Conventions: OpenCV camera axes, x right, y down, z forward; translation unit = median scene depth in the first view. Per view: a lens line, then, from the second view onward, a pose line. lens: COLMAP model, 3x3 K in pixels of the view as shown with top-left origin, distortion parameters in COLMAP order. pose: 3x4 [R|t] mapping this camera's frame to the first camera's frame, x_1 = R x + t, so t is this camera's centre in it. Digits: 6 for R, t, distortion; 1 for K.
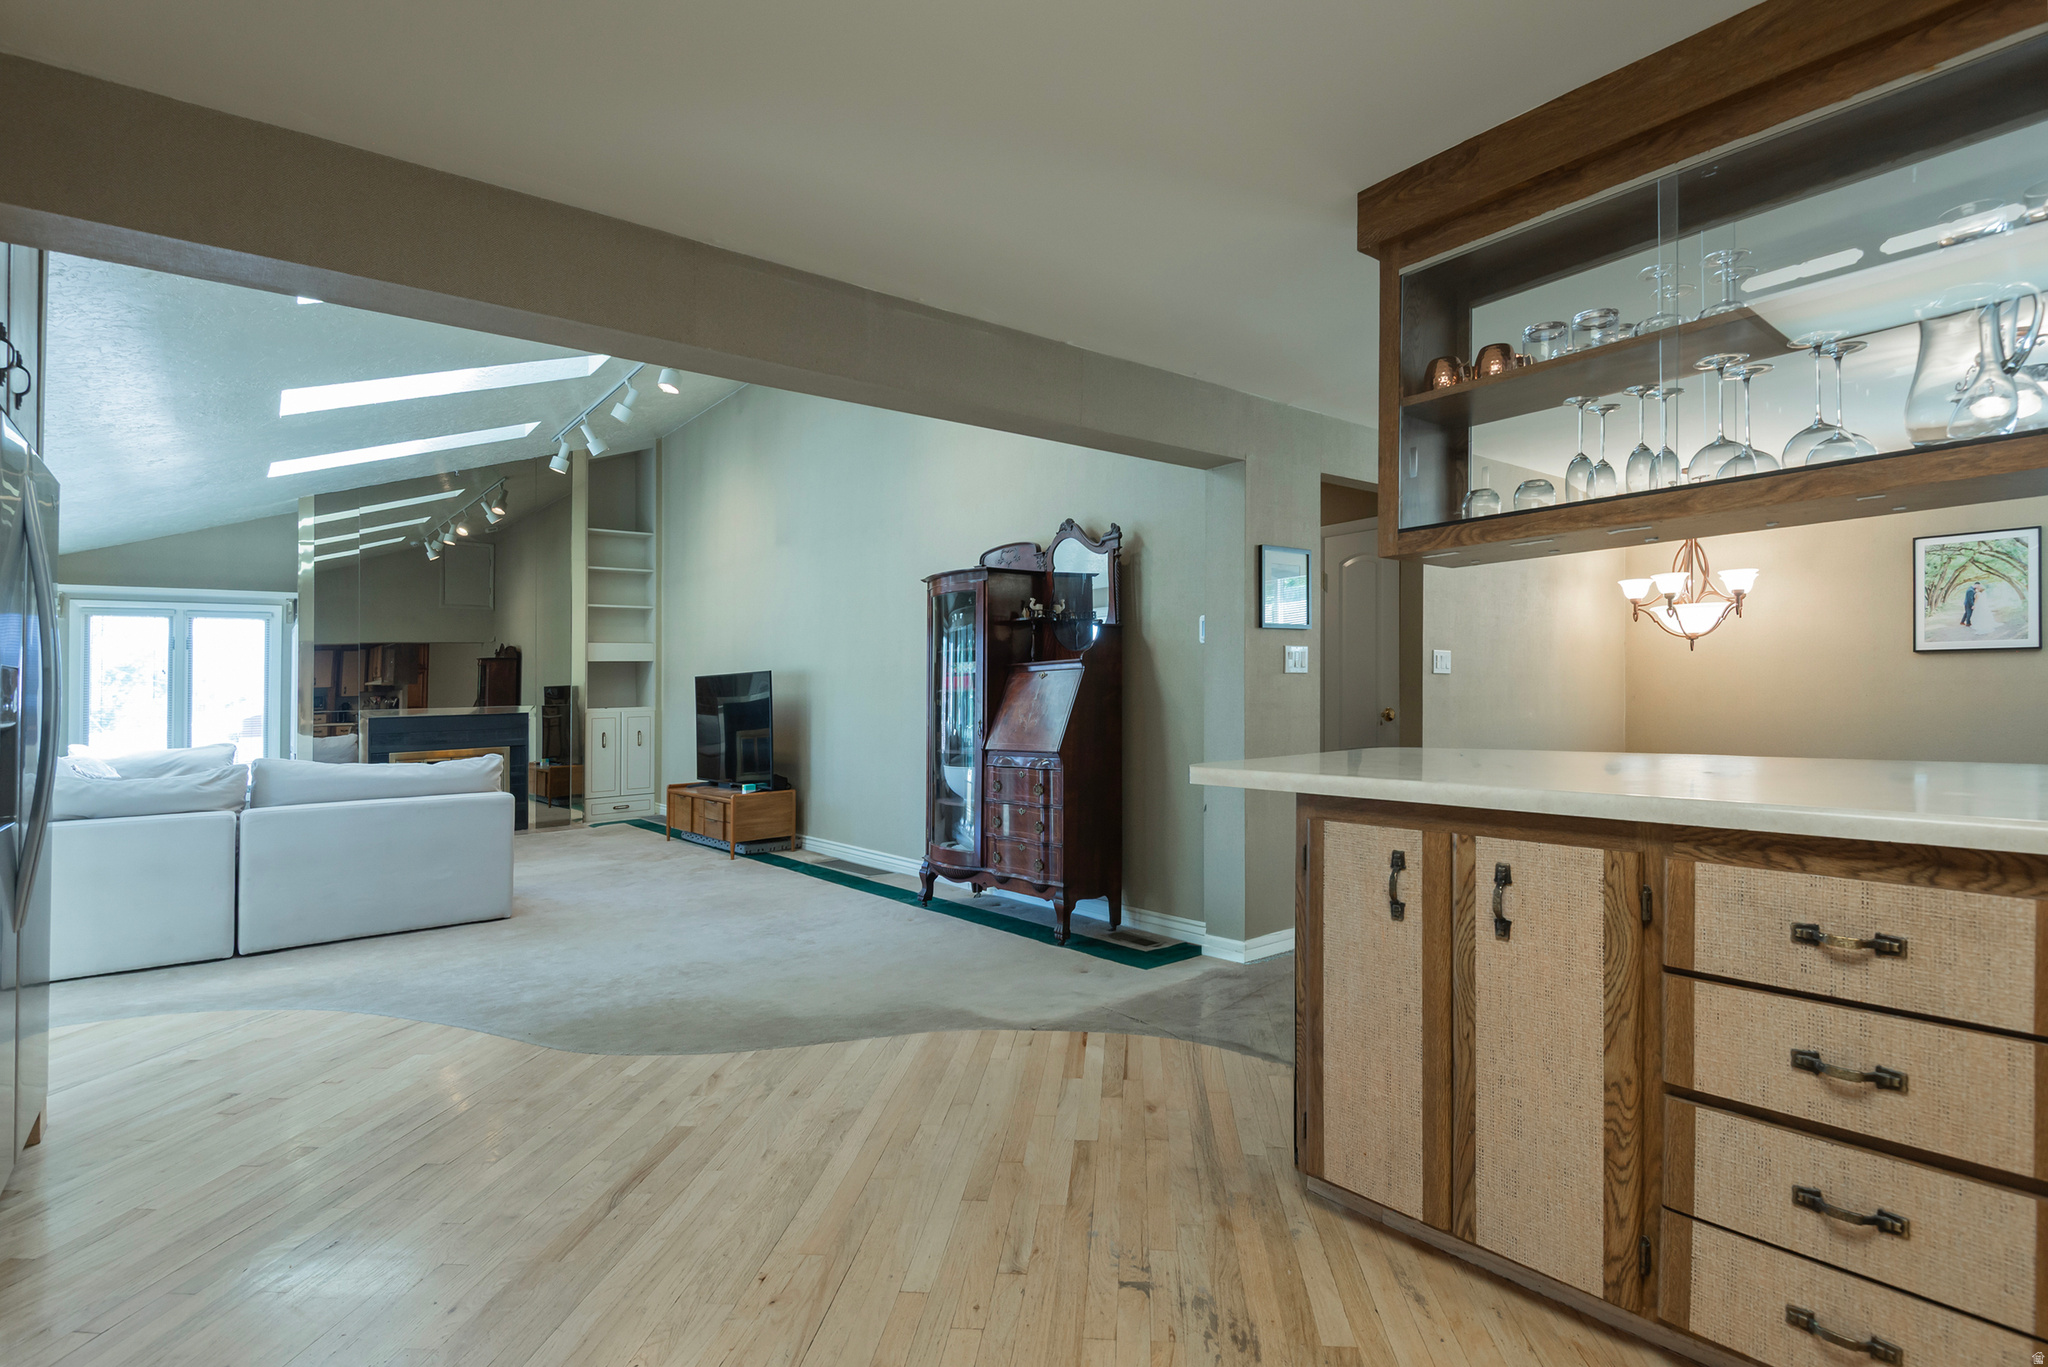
lens RADIAL K [[977.3, 0, 1014.7], [0, 977.3, 628.9], [0, 0, 1]] dist [-0.000710, -0.000201]
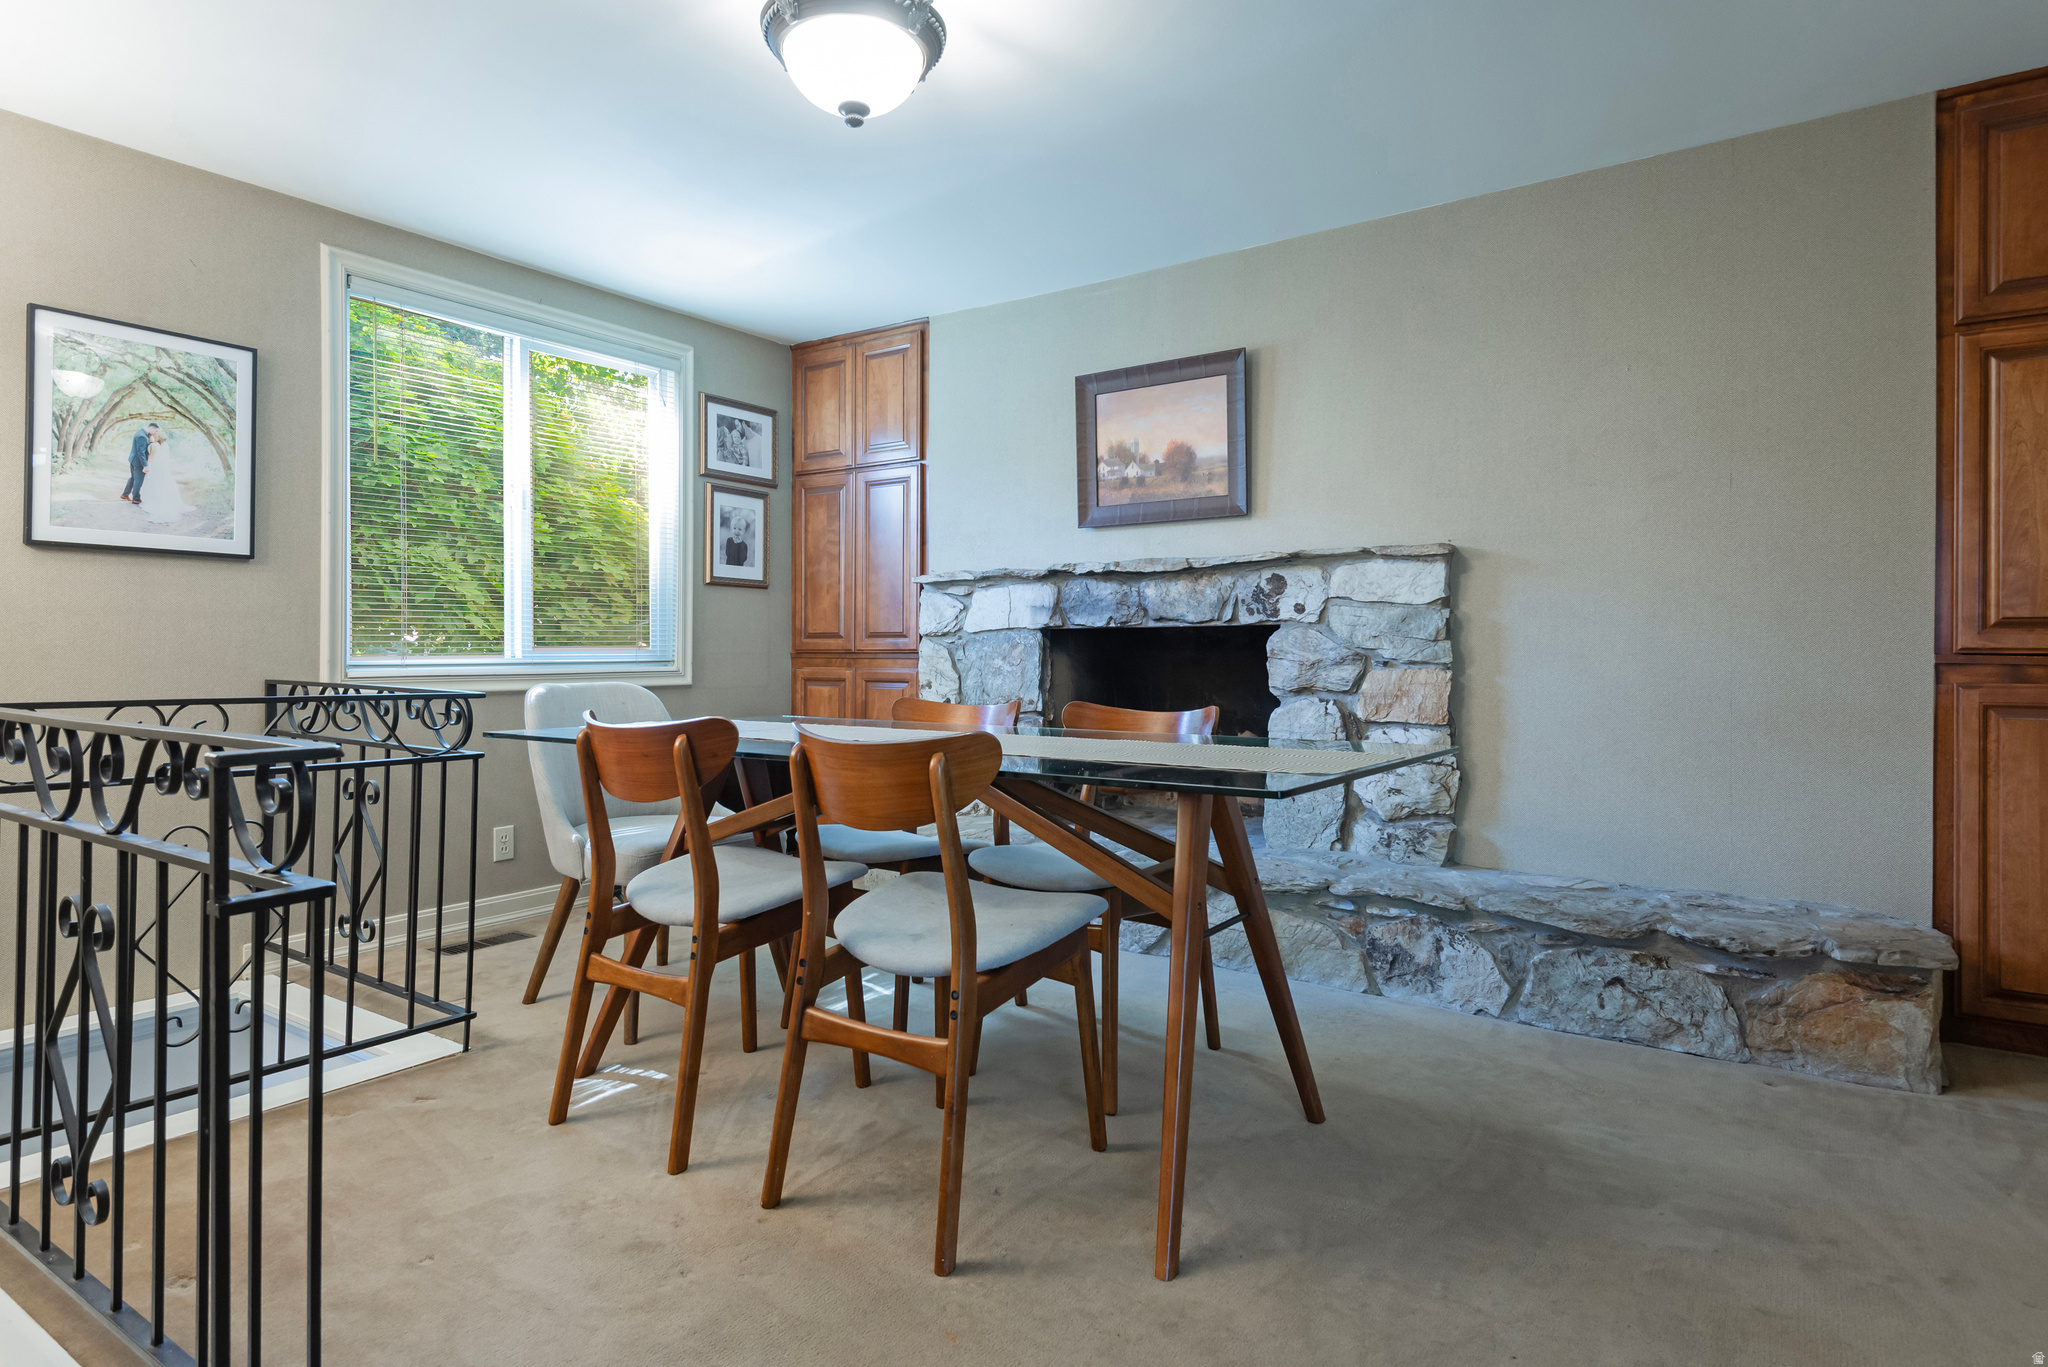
lens RADIAL K [[1102.4, 0, 1025.5], [0, 1102.4, 636.4], [0, 0, 1]] dist [0.049221, -0.033548]
pose [[-0.308684, 0.038850, 0.950371, 0.652146], [-0.055807, 0.996705, -0.058870, 0.181946], [-0.949526, -0.071209, -0.305499, 1.754145]]
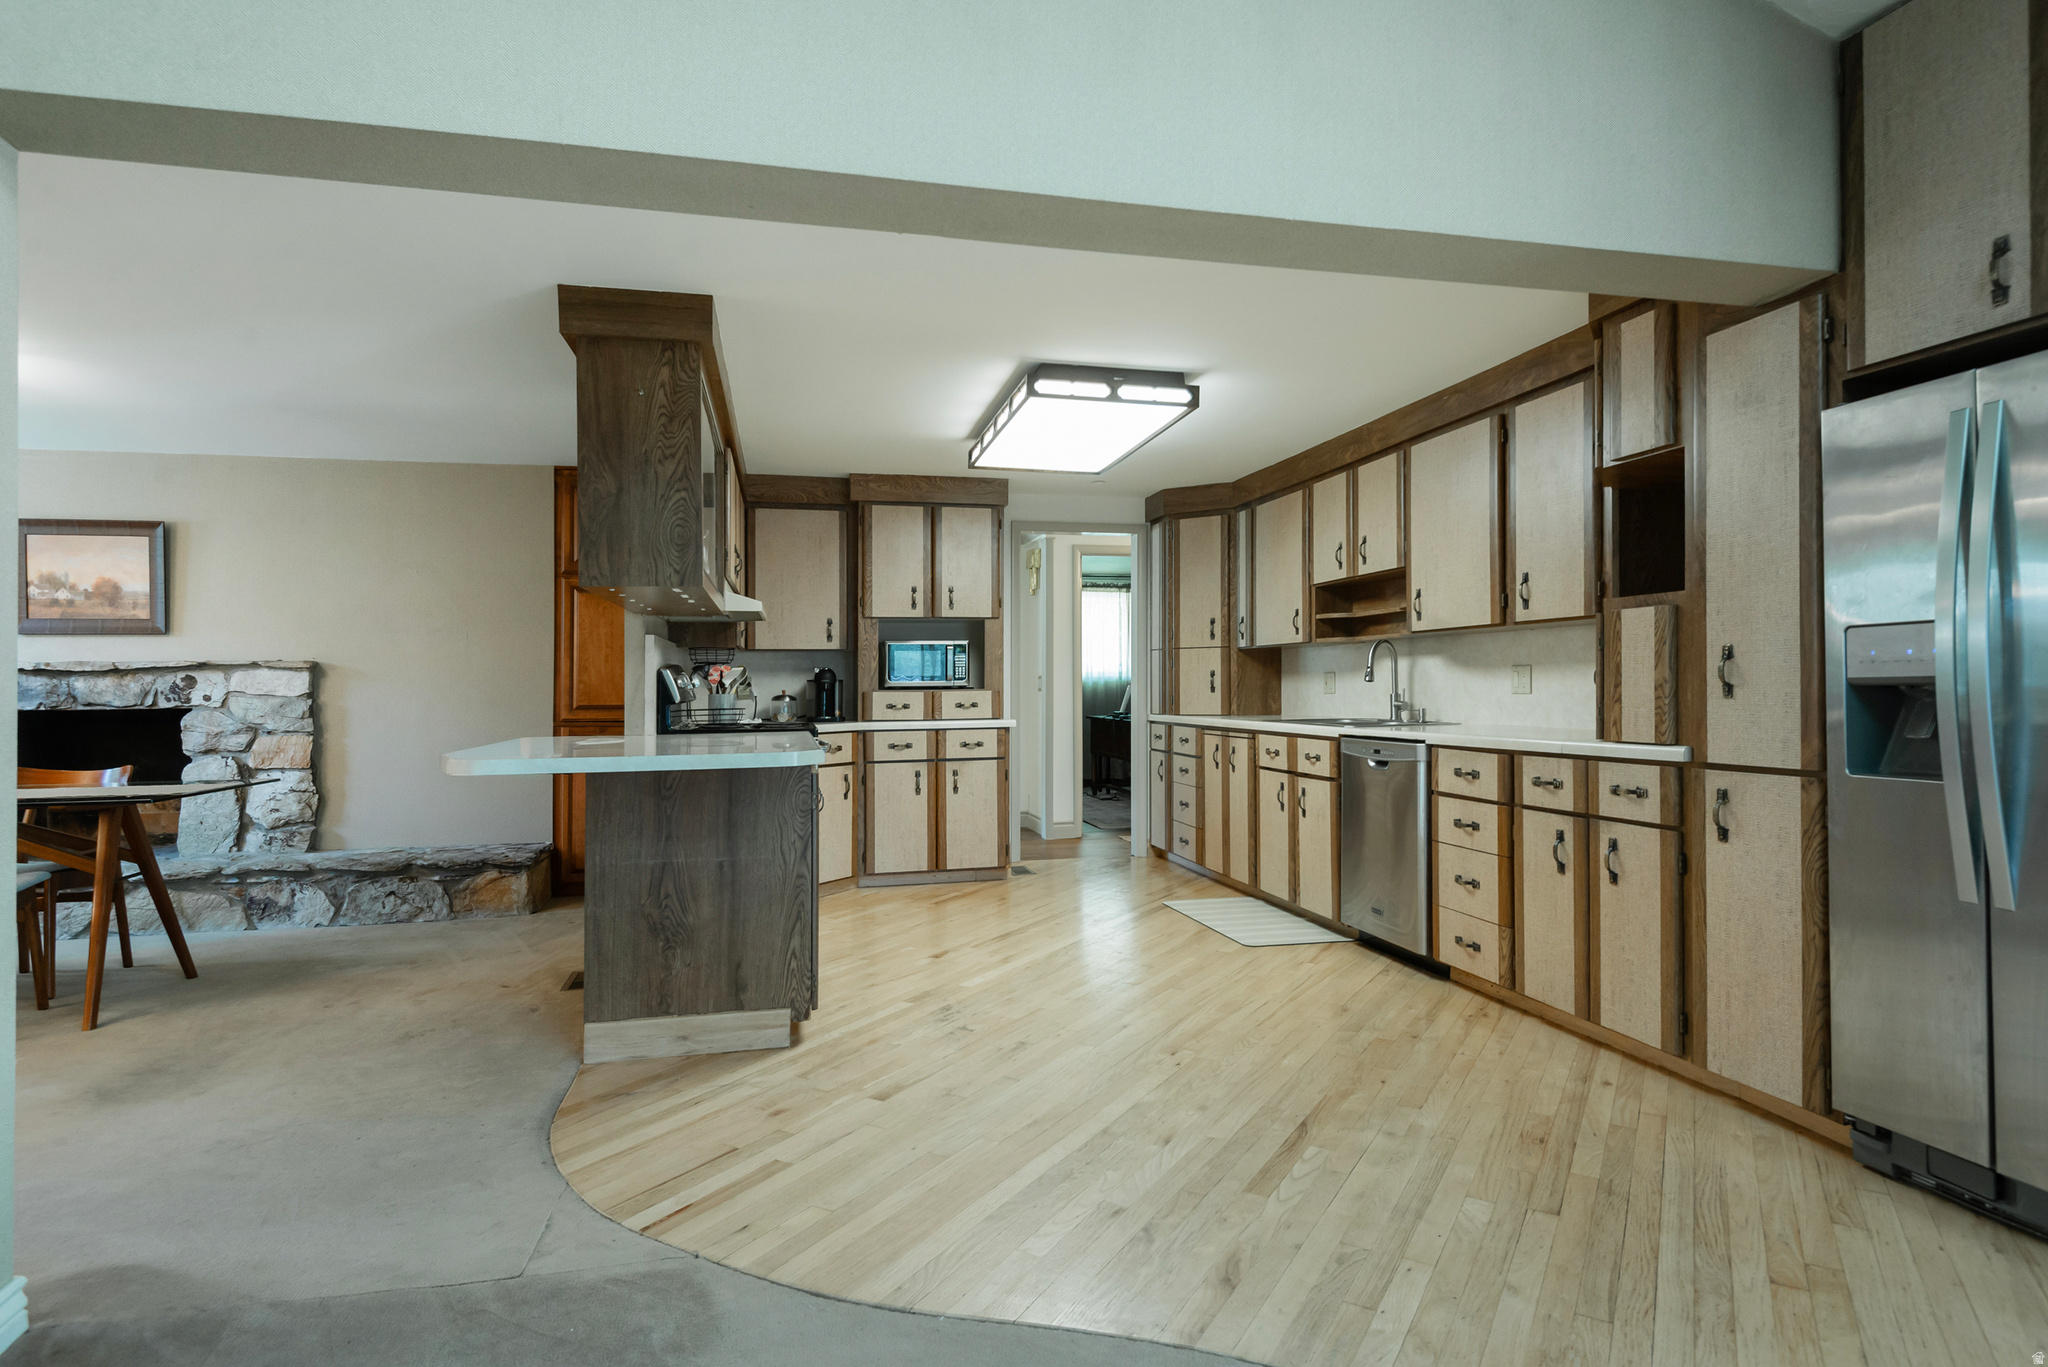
lens RADIAL K [[1083.1, 0, 1027.2], [0, 1083.1, 673.4], [0, 0, 1]] dist [0.032232, -0.024567]
pose [[-0.908974, 0.038952, 0.415029, -0.687842], [0.004043, 0.996402, -0.084662, 0.183737], [-0.416834, -0.075277, -0.905860, 2.370270]]
